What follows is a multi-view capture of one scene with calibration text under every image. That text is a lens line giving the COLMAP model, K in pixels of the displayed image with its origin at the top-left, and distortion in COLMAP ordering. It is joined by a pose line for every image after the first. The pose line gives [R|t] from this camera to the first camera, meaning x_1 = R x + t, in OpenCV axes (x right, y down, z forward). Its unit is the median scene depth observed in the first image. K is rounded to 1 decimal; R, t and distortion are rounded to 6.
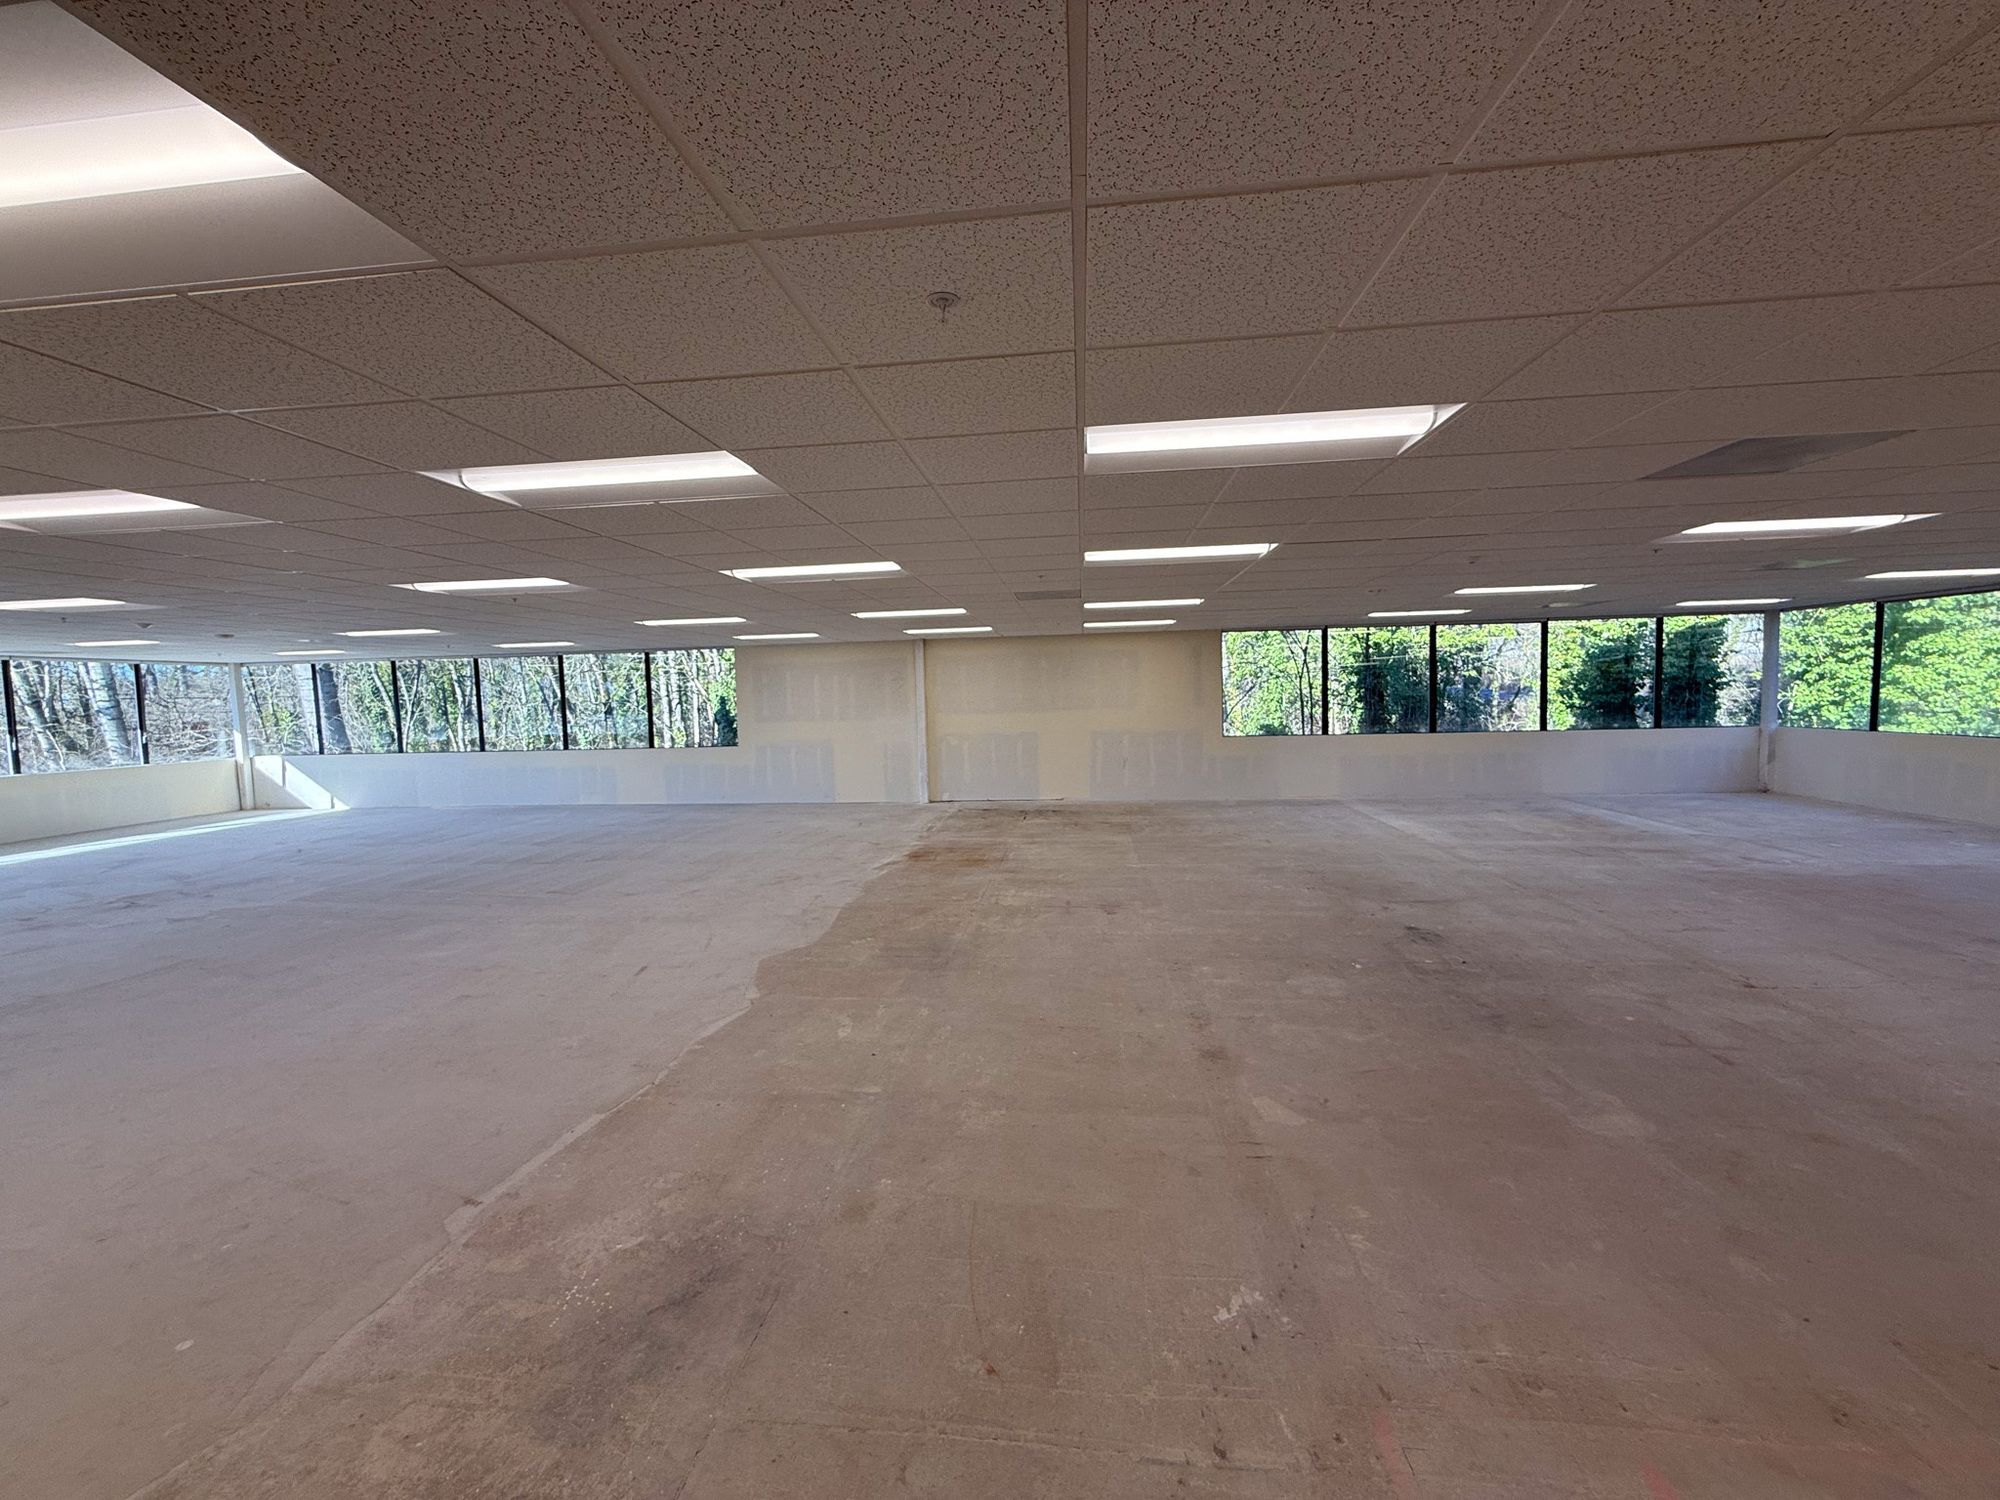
lens RADIAL K [[795.4, 0, 1002.1], [0, 795.4, 744.6], [0, 0, 1]] dist [0.001641, 0.000125]
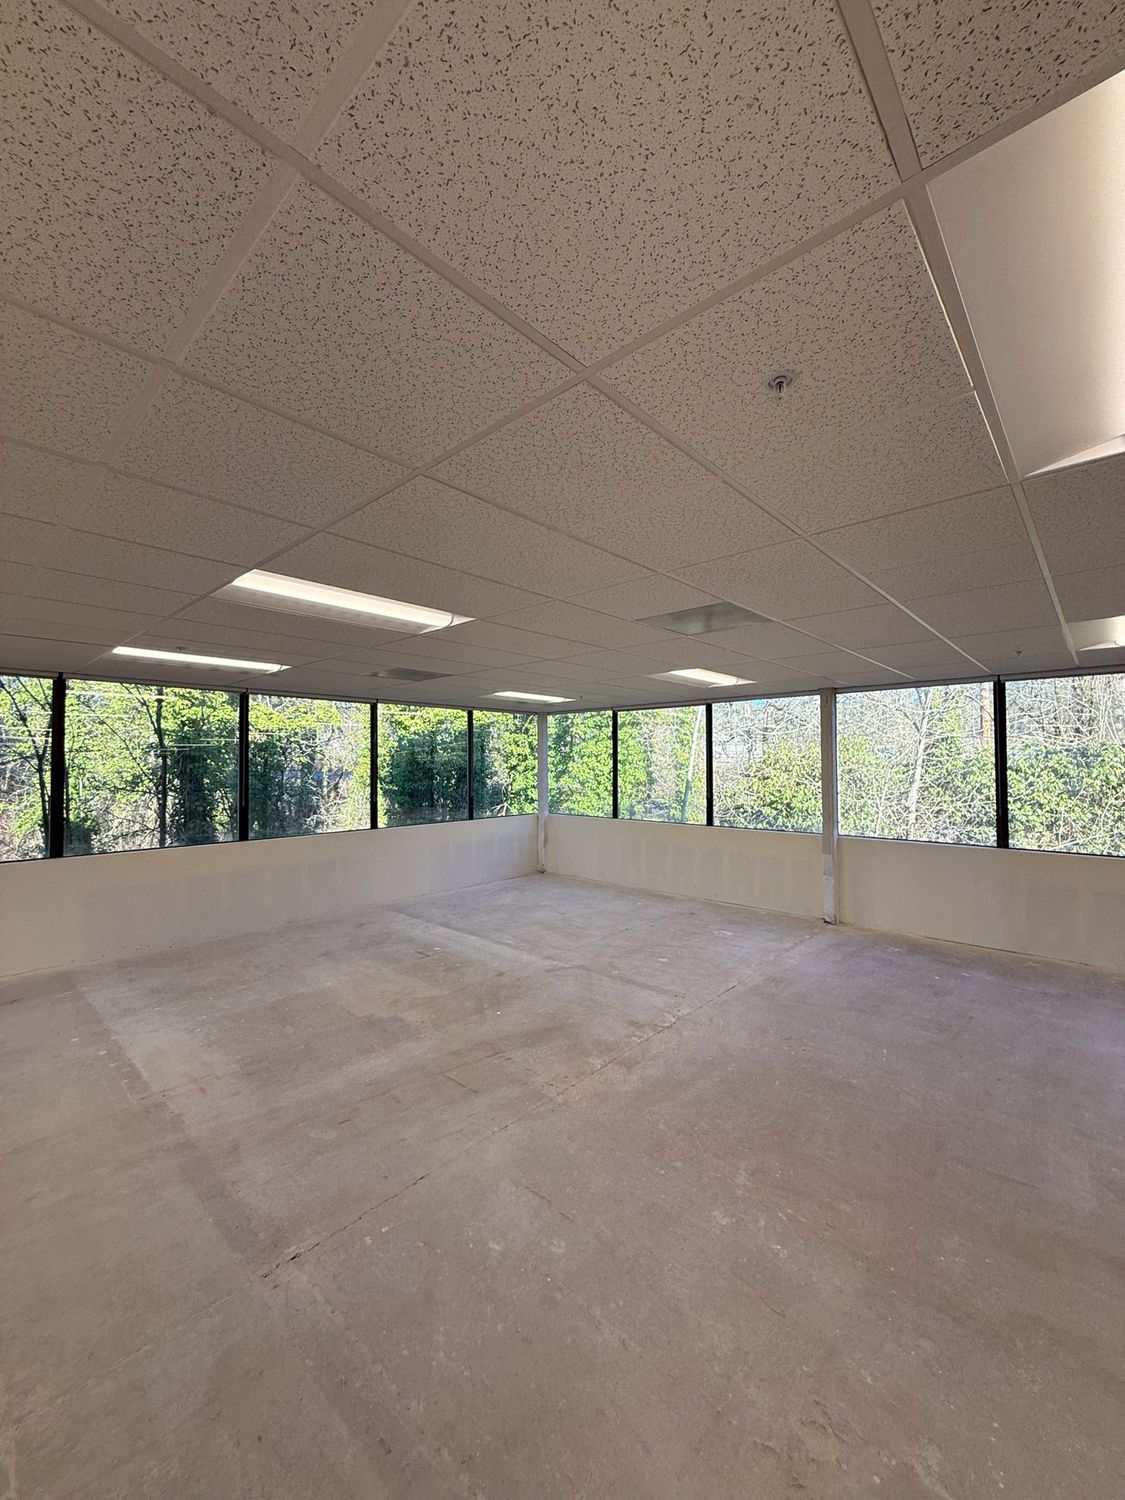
lens RADIAL K [[596.5, 0, 562.9], [0, 596.5, 749.5], [0, 0, 1]] dist [0.001641, 0.000125]
pose [[0.596760, 0.042481, 0.801294, 0.224461], [0.039748, 0.995807, -0.082395, -0.033183], [-0.801434, 0.081020, 0.592569, 0.356337]]
